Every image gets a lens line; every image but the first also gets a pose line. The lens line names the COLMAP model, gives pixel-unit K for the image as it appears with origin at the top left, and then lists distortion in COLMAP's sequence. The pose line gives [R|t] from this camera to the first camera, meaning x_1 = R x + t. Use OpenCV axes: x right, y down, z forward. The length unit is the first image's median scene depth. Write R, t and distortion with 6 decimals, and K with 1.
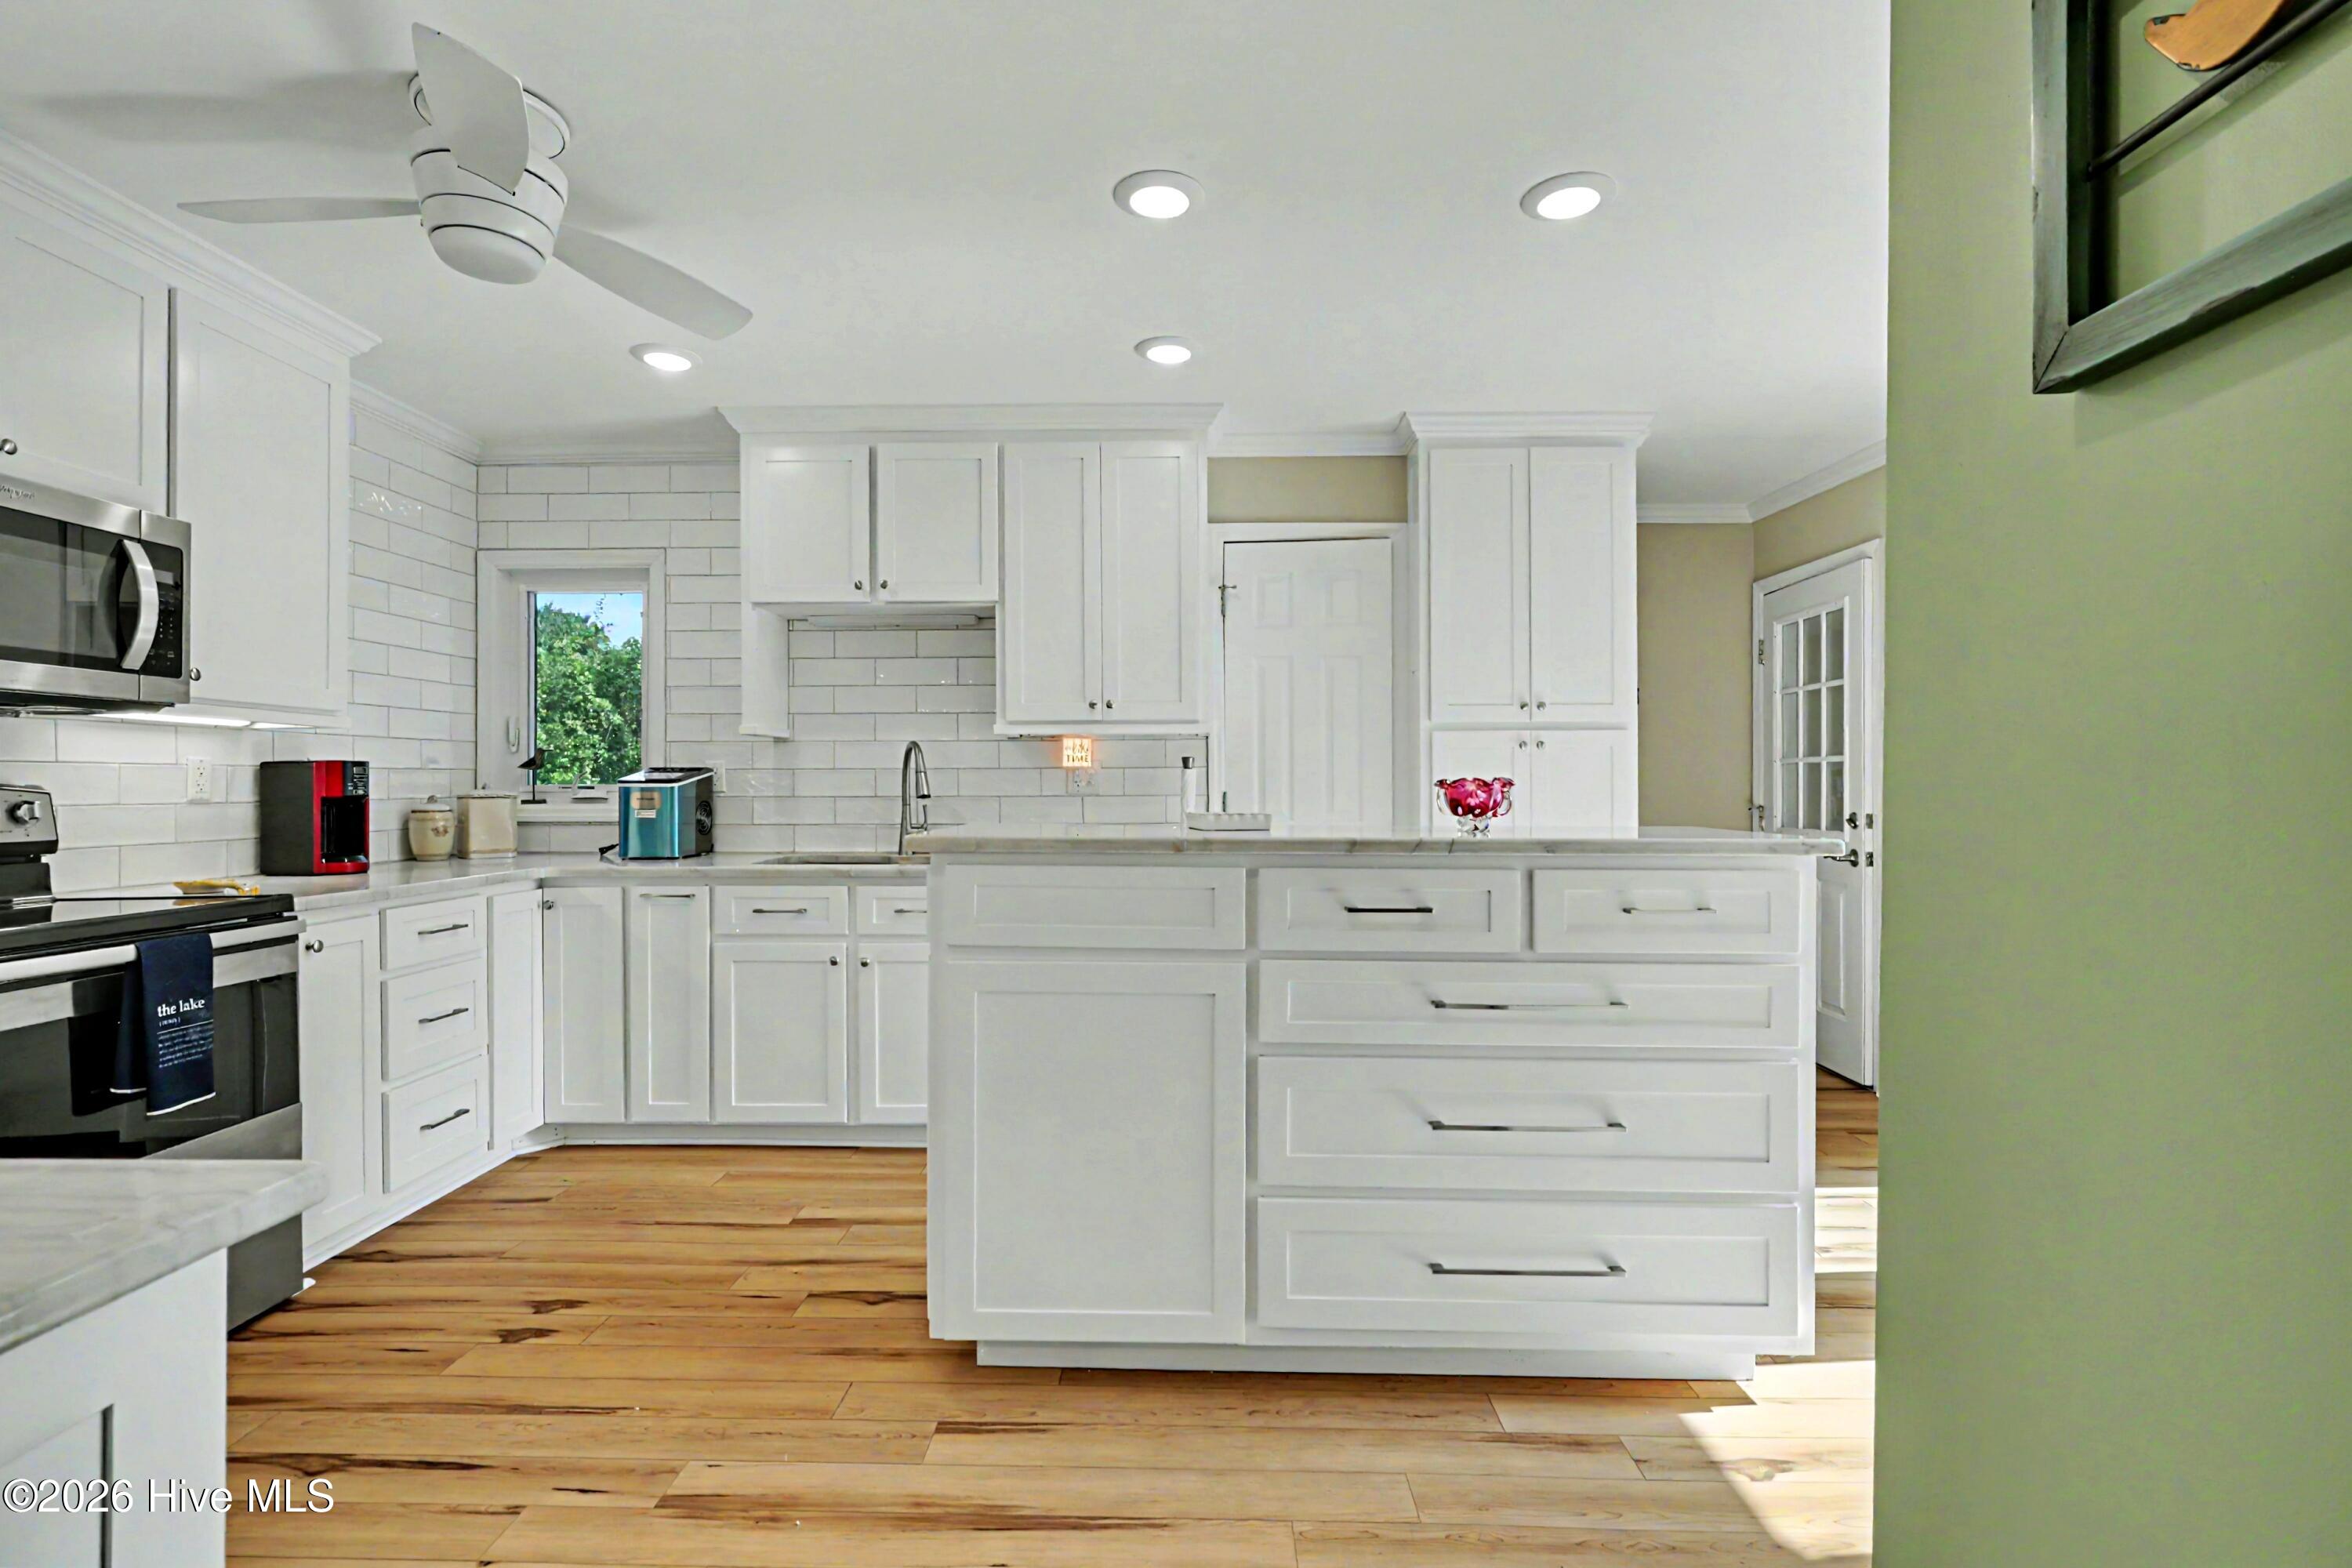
lens RADIAL K [[1084.0, 0, 1150.4], [0, 1084.0, 779.1], [0, 0, 1]] dist [0.002050, 0.000290]
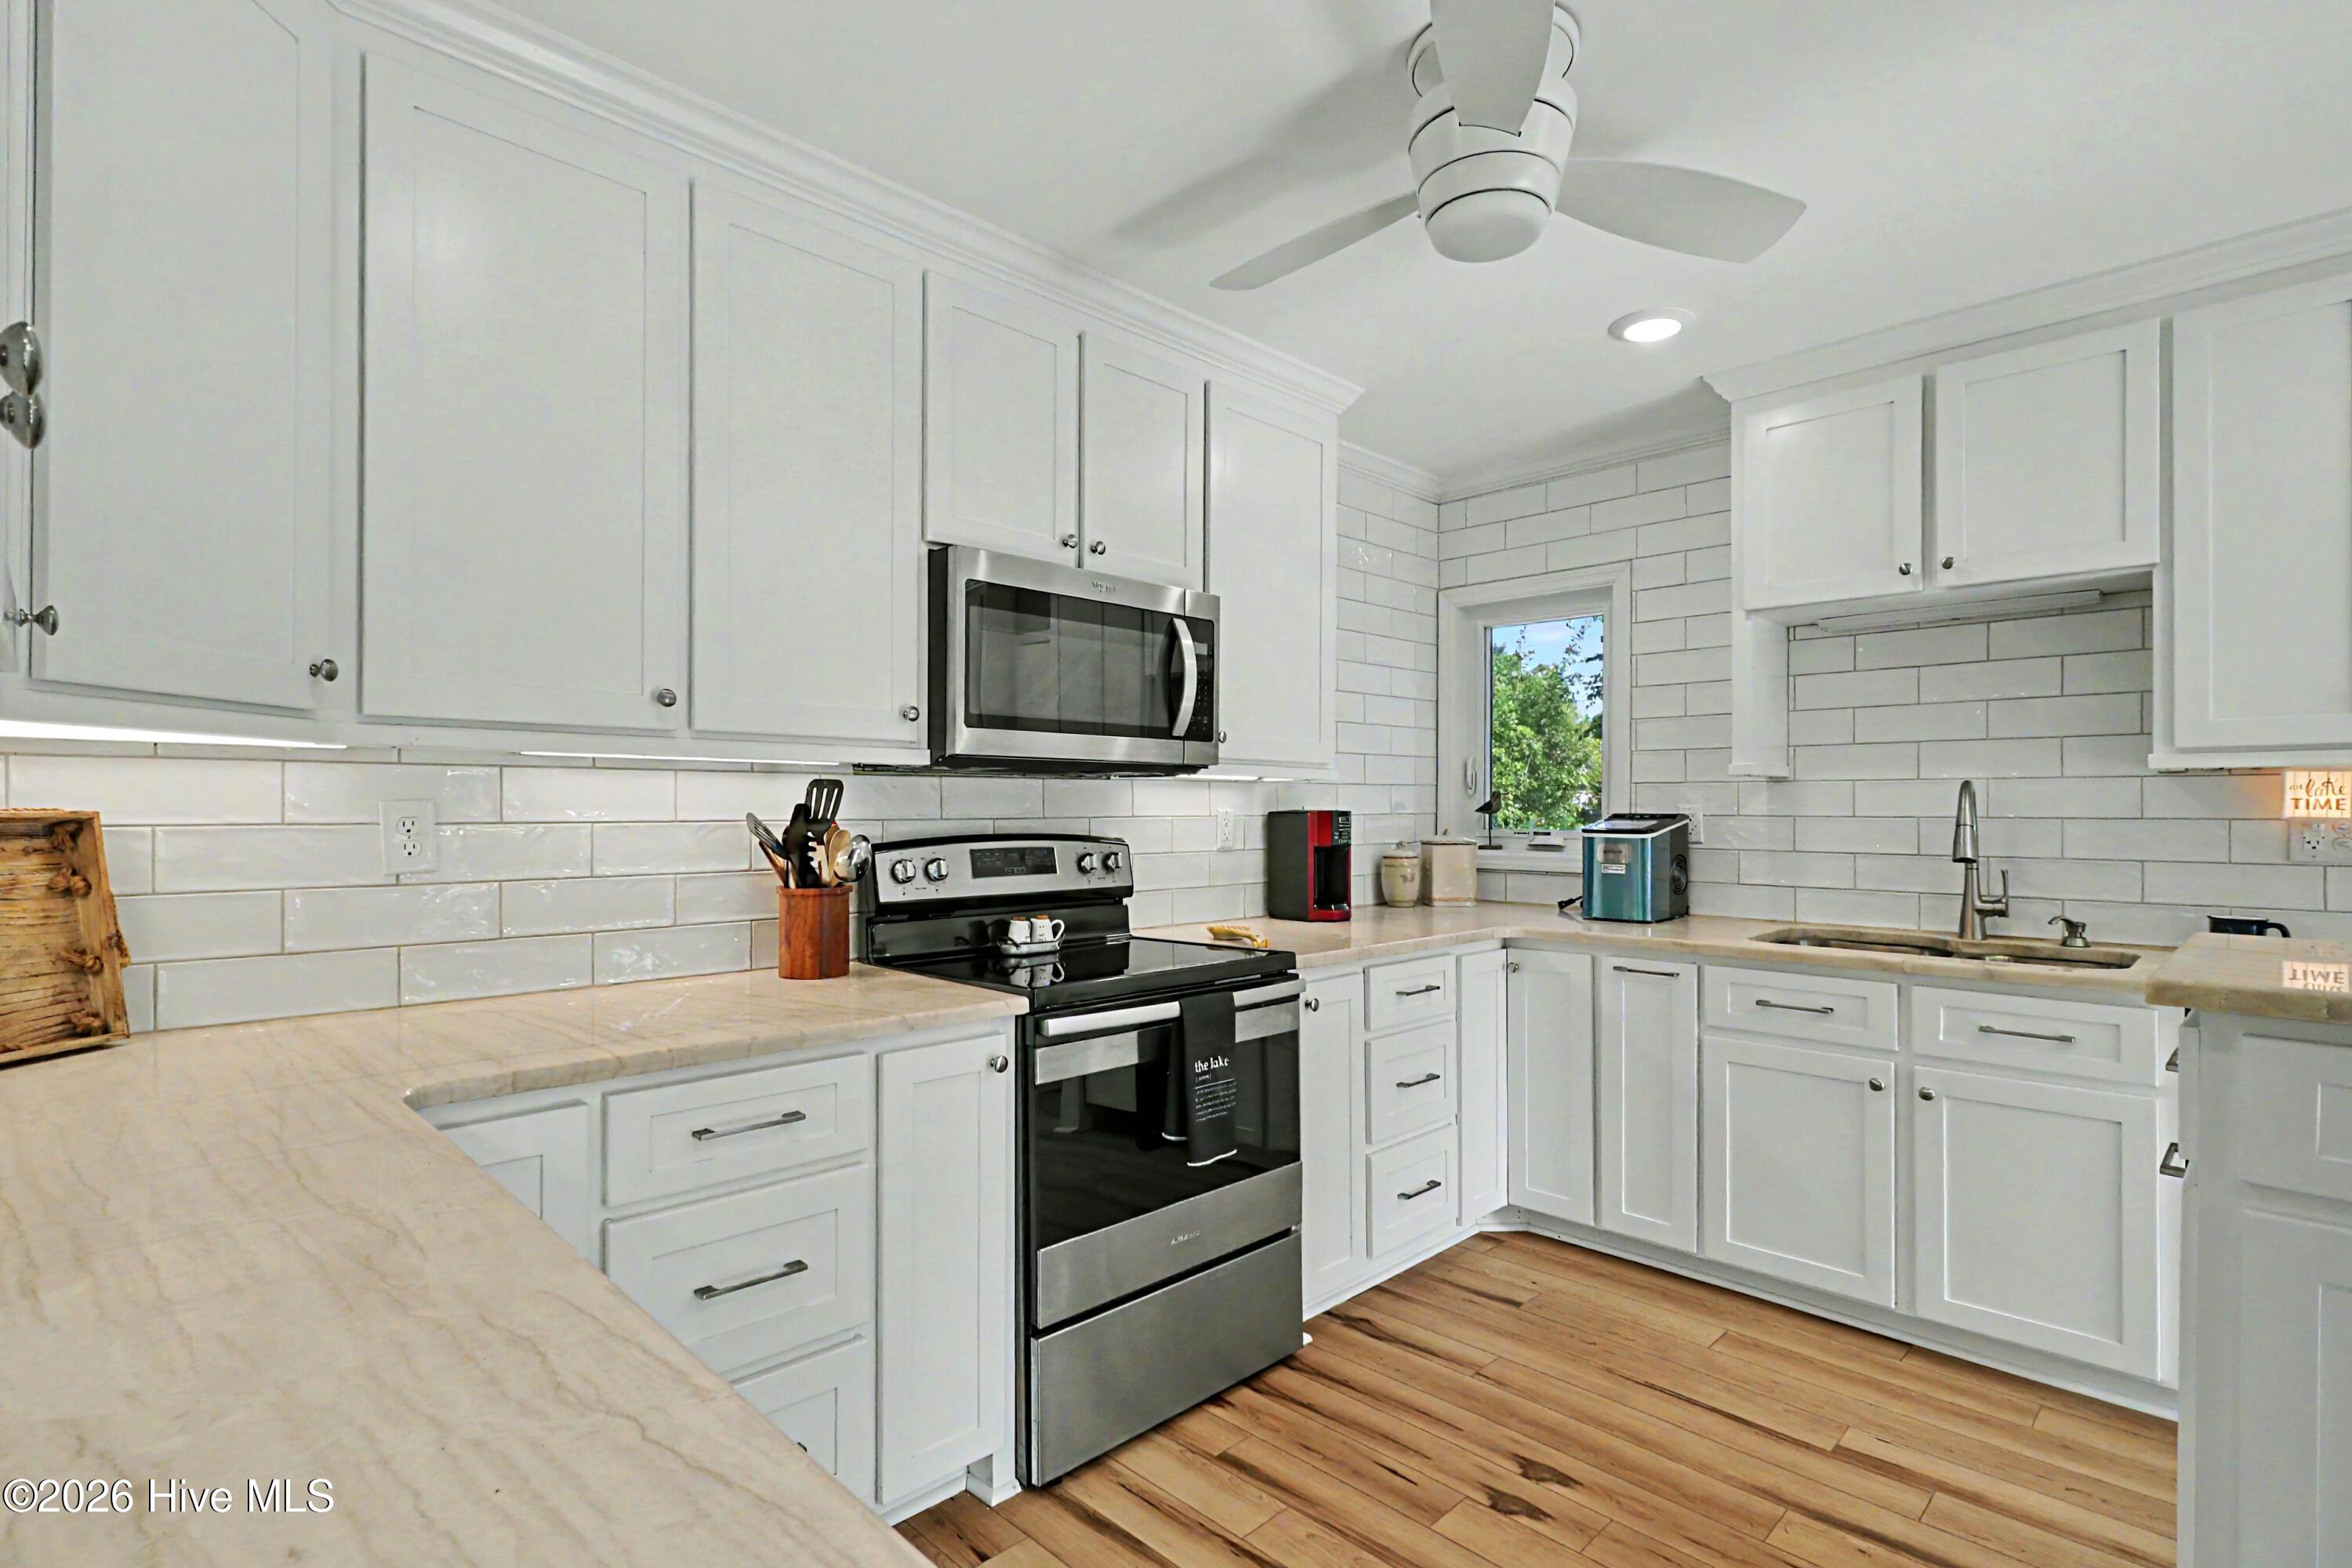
lens RADIAL K [[1124.7, 0, 1163.7], [0, 1124.7, 784.2], [0, 0, 1]] dist [0.002634, 0.000789]
pose [[0.715257, -0.009749, -0.698794, -0.101797], [-0.001828, 0.999873, -0.015821, -0.022238], [0.698859, 0.012594, 0.715148, 0.116024]]
